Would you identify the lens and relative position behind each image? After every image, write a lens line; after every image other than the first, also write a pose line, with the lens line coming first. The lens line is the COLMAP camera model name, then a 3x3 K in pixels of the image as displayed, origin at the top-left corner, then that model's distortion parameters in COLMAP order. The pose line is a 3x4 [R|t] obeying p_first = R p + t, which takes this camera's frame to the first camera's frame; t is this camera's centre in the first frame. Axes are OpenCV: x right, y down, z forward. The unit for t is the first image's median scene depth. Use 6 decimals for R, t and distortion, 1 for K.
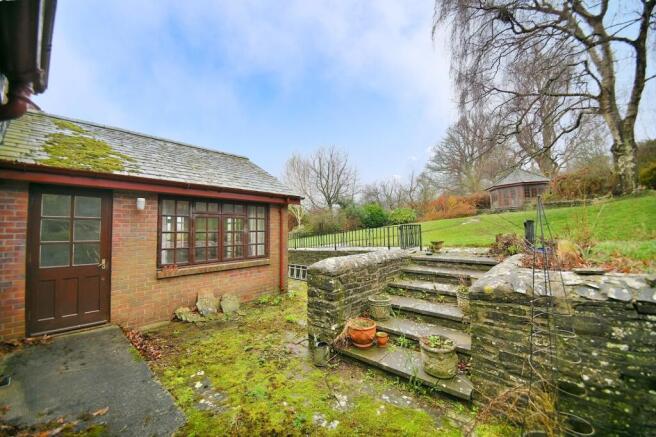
lens RADIAL K [[262.0, 0, 330.2], [0, 262.0, 219.0], [0, 0, 1]] dist [0.001048, -0.000438]
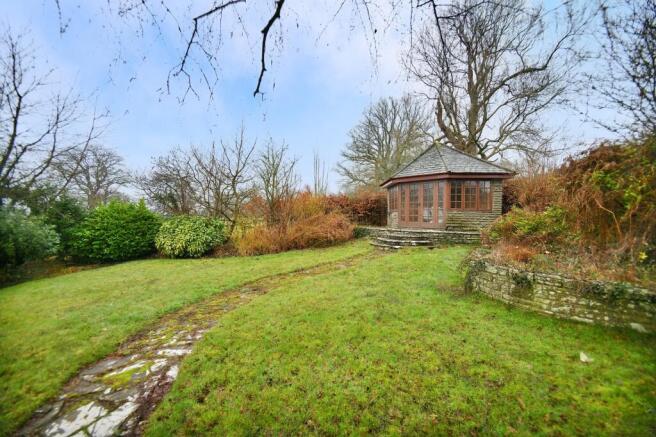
lens RADIAL K [[262.0, 0, 326.8], [0, 262.0, 219.6], [0, 0, 1]] dist [0.001048, -0.000438]
pose [[0.970152, 0.035827, 0.239835, 0.291946], [-0.046749, 0.998105, 0.040004, -0.046487], [-0.237947, -0.050022, 0.969989, 0.415421]]
